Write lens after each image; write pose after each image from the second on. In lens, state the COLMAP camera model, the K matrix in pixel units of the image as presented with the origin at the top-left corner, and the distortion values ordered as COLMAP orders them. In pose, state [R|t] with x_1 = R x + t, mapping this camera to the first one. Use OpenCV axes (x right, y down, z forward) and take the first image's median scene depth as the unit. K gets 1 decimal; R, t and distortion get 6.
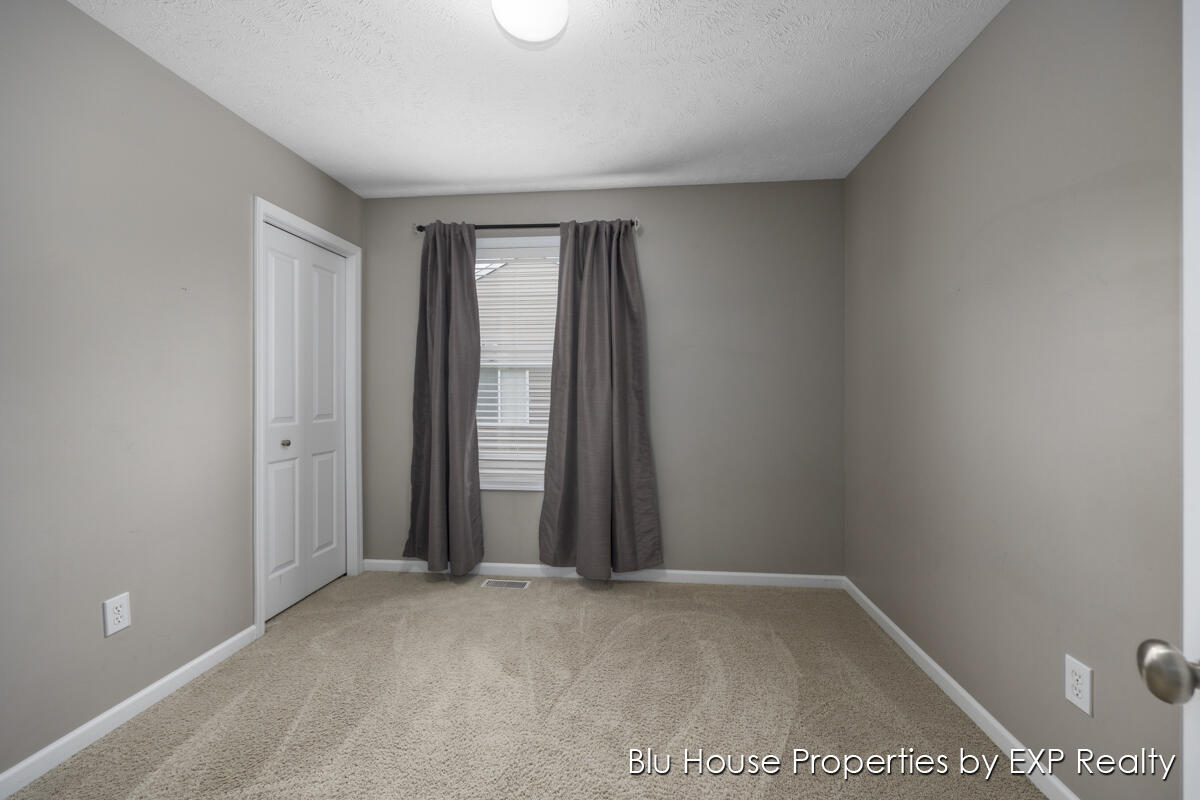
lens RADIAL K [[486.1, 0, 602.9], [0, 486.1, 396.6], [0, 0, 1]] dist [-0.002324, -0.000180]
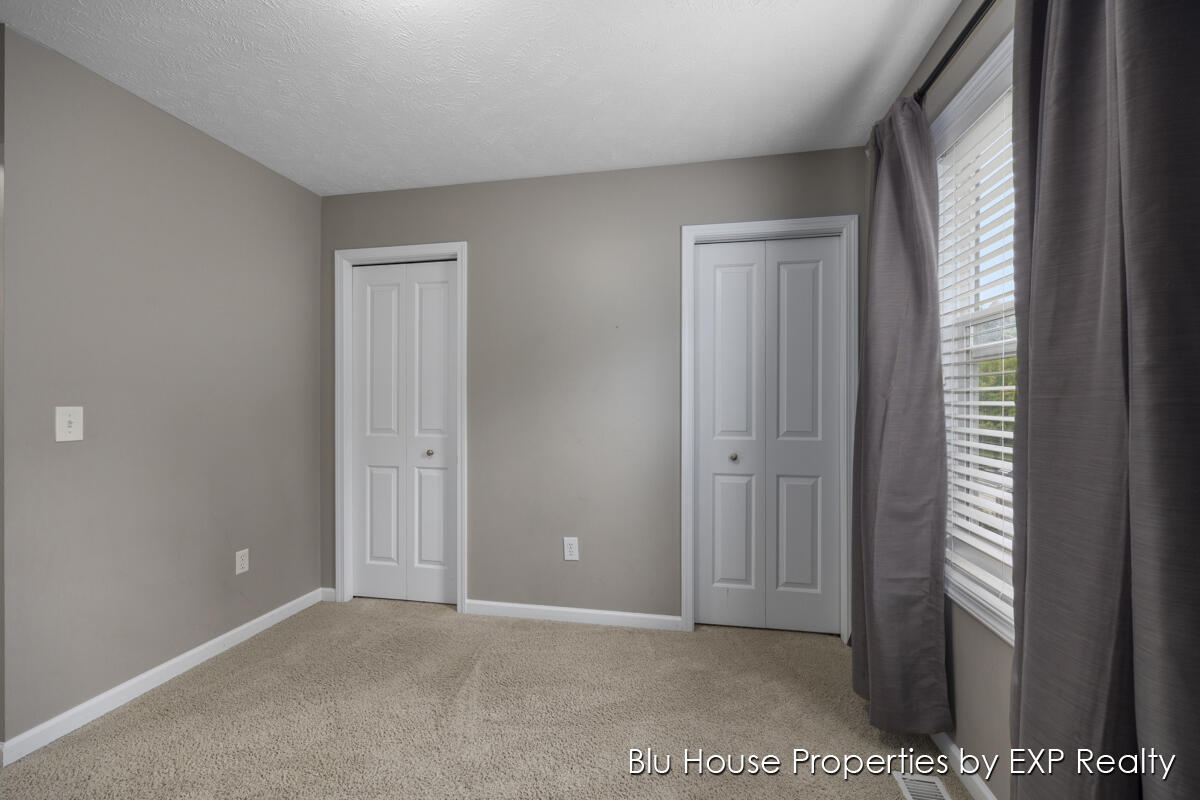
lens RADIAL K [[486.1, 0, 600.6], [0, 486.1, 398.6], [0, 0, 1]] dist [-0.002324, -0.000180]
pose [[-0.088134, 0.005890, -0.996091, 0.351281], [-0.006432, 0.999958, 0.006482, -0.027937], [0.996088, 0.006978, -0.088092, 0.816491]]
